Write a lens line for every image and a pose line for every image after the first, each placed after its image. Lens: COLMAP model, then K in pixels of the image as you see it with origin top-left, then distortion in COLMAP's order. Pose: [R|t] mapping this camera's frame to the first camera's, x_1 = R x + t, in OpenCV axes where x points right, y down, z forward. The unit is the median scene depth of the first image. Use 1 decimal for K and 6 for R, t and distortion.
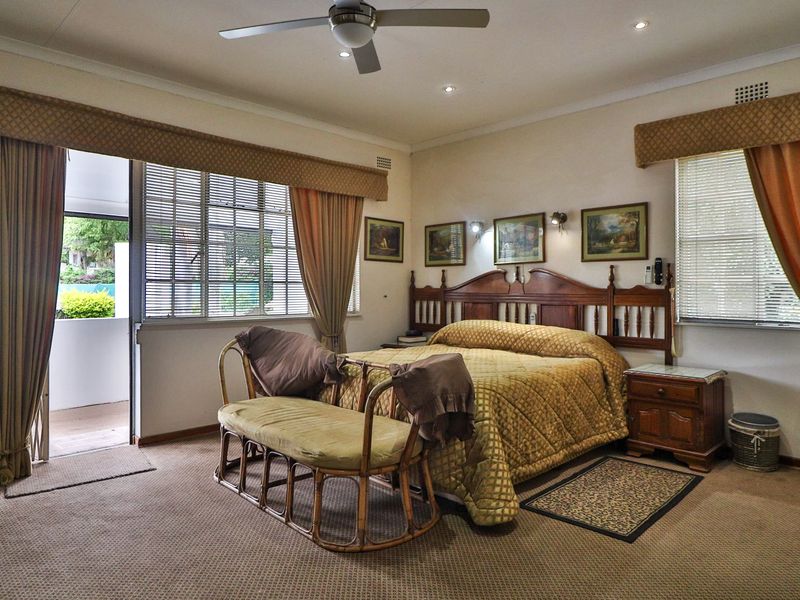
lens RADIAL K [[534.4, 0, 399.2], [0, 534.4, 295.3], [0, 0, 1]] dist [-0.021902, 0.001362]
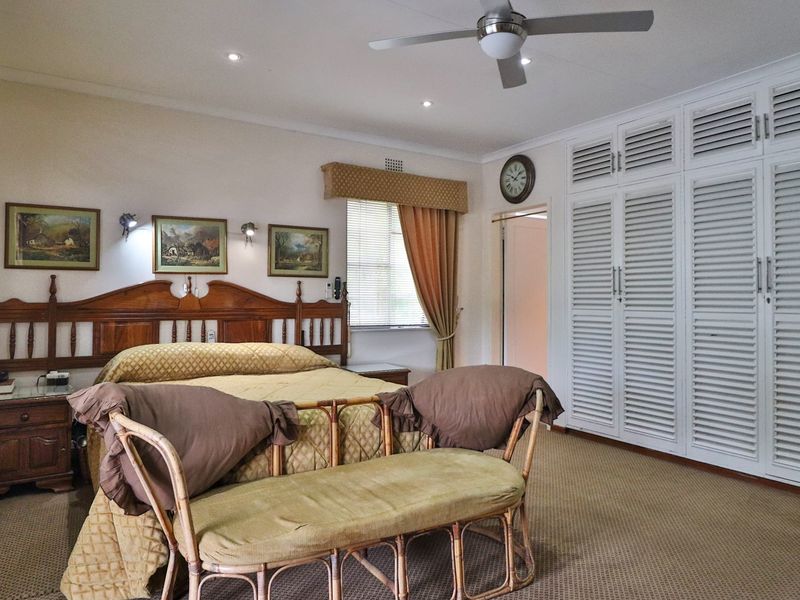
lens RADIAL K [[534.4, 0, 399.1], [0, 534.4, 299.6], [0, 0, 1]] dist [-0.021902, 0.001362]
pose [[0.207431, 0.003240, 0.978244, -0.612702], [0.013784, 0.999886, -0.006234, -0.009902], [-0.978152, 0.014777, 0.207363, 0.579125]]
